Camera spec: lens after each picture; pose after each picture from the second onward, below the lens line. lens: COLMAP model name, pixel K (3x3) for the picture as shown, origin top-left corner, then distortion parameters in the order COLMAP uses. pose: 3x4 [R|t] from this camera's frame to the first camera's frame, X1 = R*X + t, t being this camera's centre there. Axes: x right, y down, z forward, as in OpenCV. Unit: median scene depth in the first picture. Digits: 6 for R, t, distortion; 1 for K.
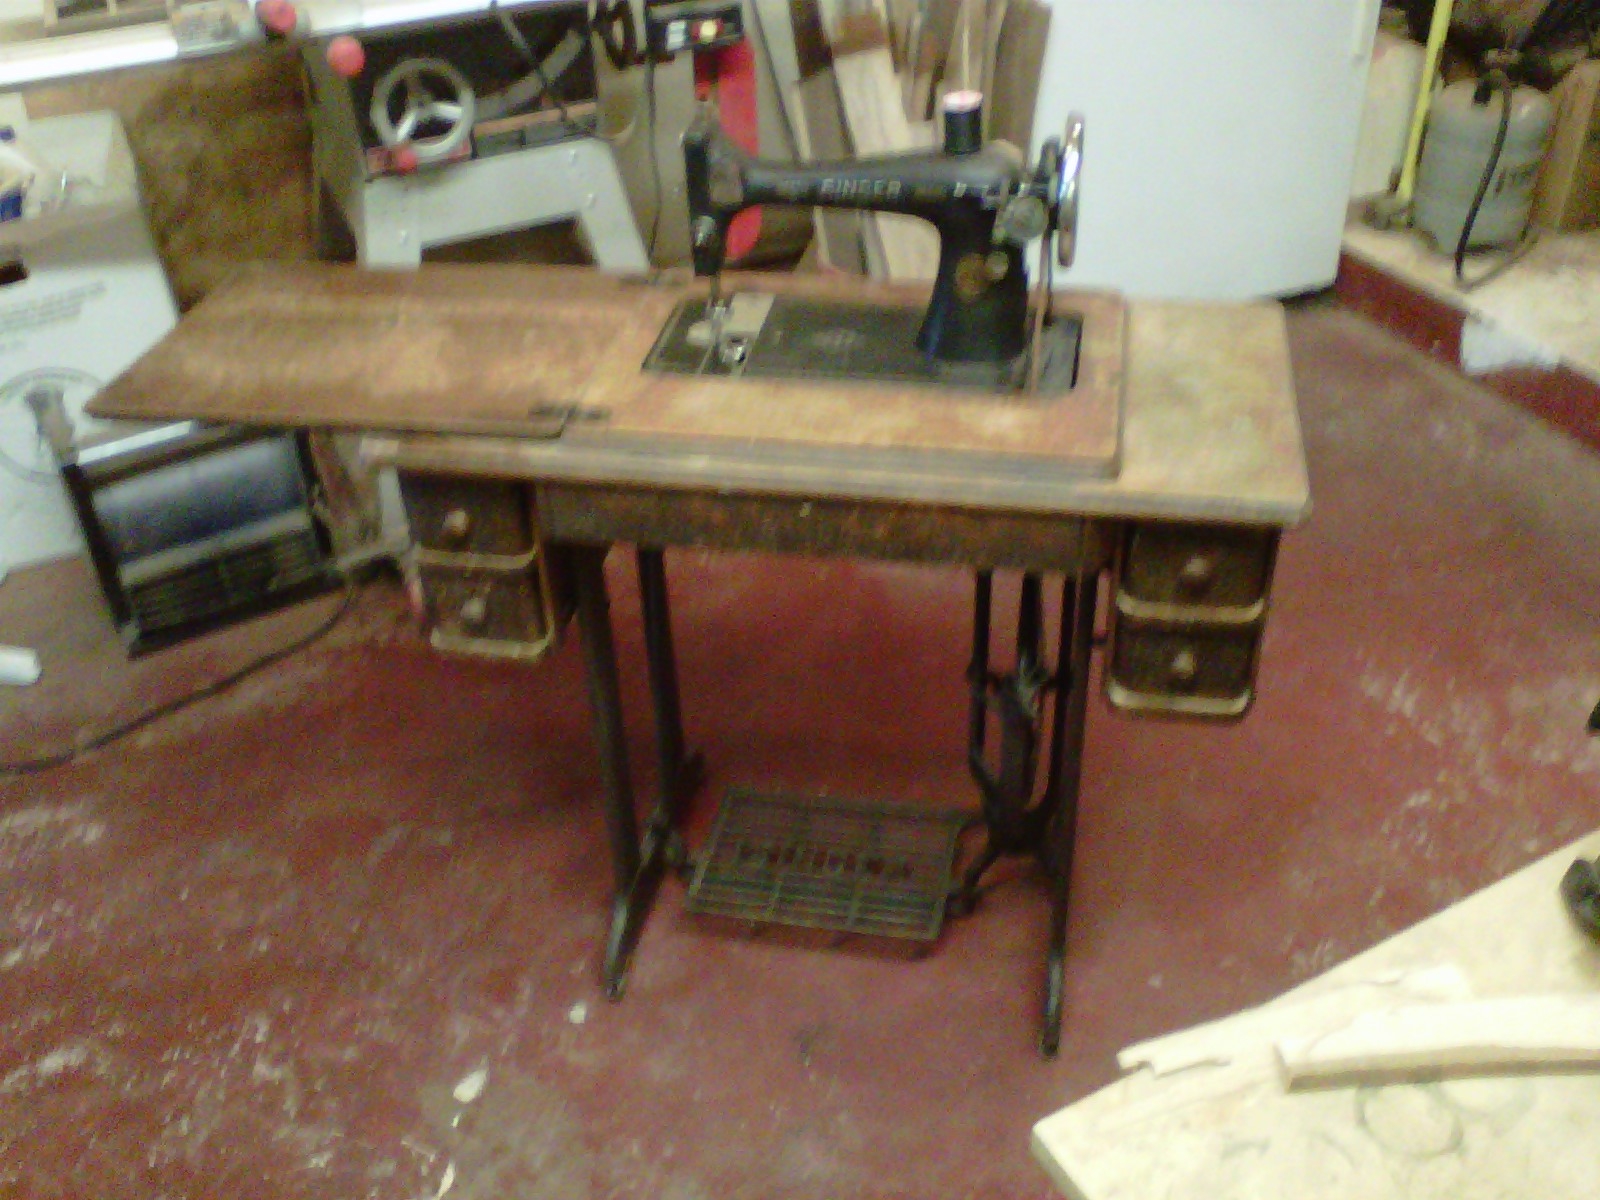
lens RADIAL K [[1562.6, 0, 800.0], [0, 1562.6, 600.0], [0, 0, 1]] dist [-0.029040, -0.027076]
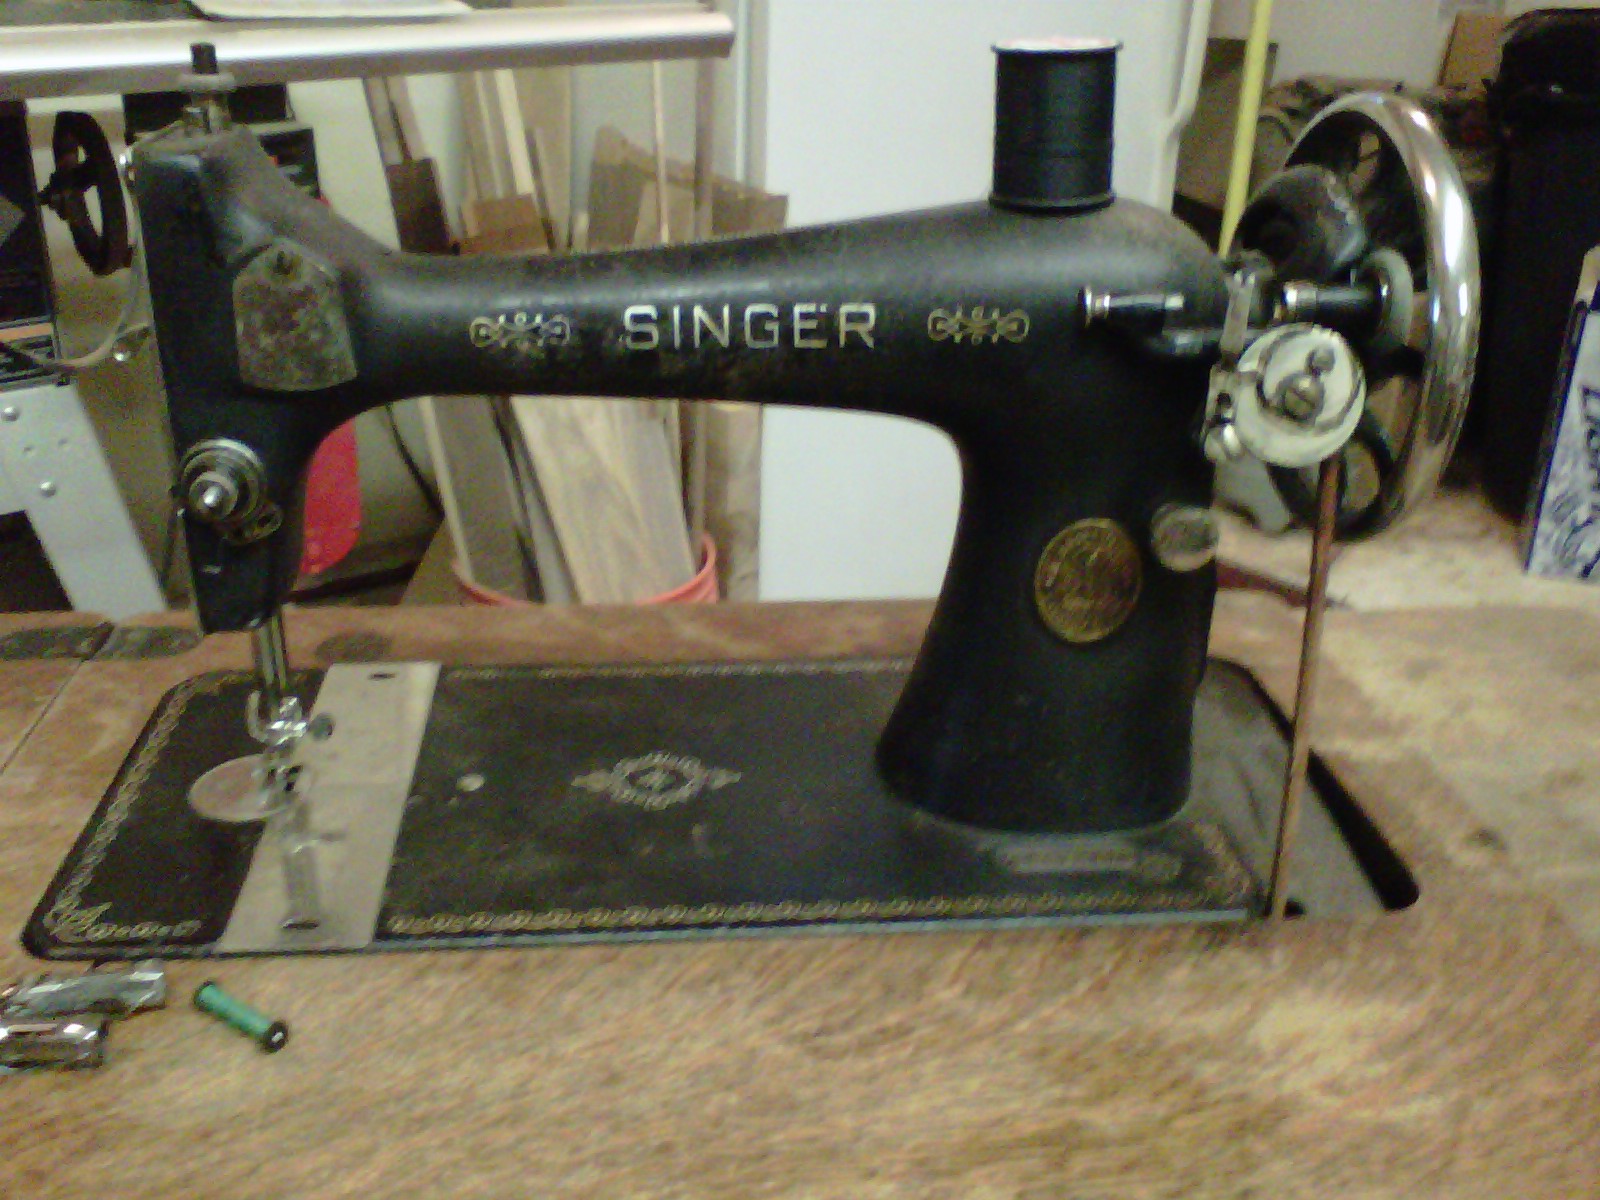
lens RADIAL K [[1562.6, 0, 800.0], [0, 1562.6, 600.0], [0, 0, 1]] dist [-0.029040, -0.027076]
pose [[0.962733, -0.046533, 0.266422, -0.033312], [0.098570, 0.977702, -0.185425, -0.137211], [-0.251853, 0.204775, 0.945853, 0.647322]]
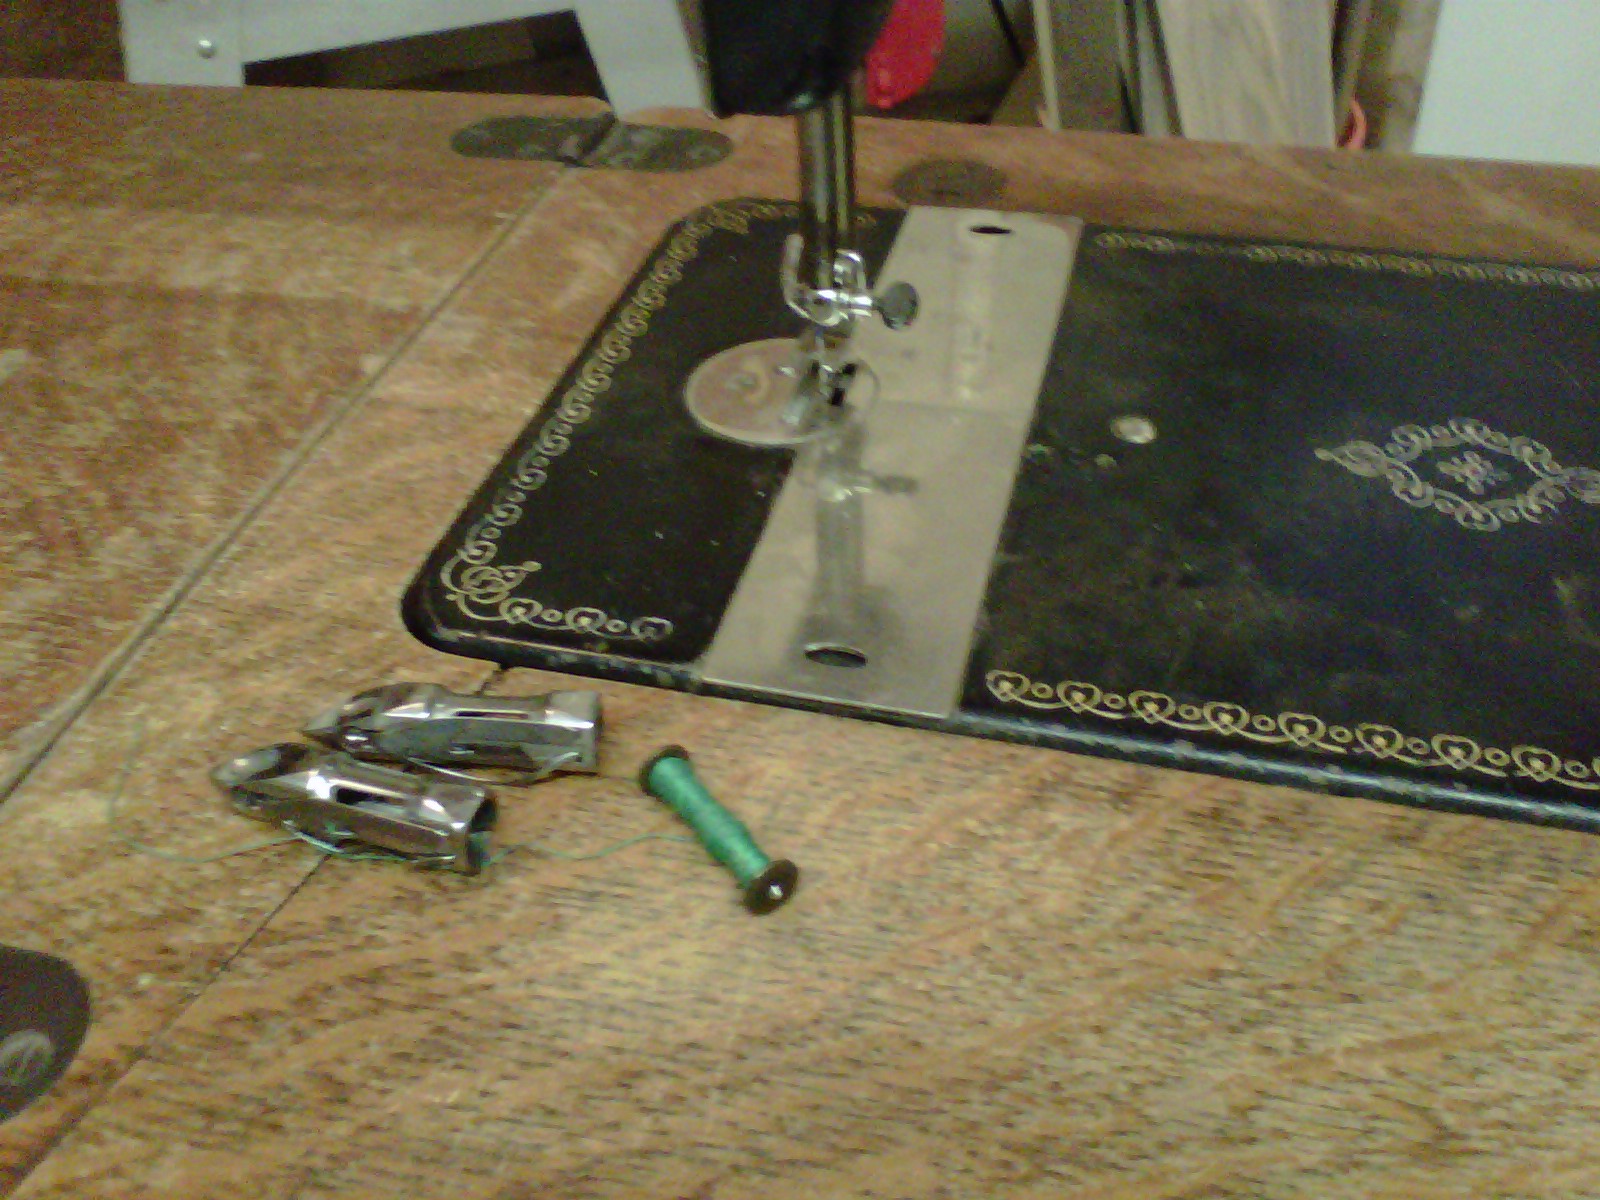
lens RADIAL K [[1709.1, 0, 839.9], [0, 1709.1, 601.7], [0, 0, 1]] dist [-0.009674, -0.014286]
pose [[0.997798, 0.052825, -0.040097, -0.040811], [-0.050707, 0.997353, 0.052108, -0.155460], [0.042743, -0.049960, 0.997836, 0.771673]]
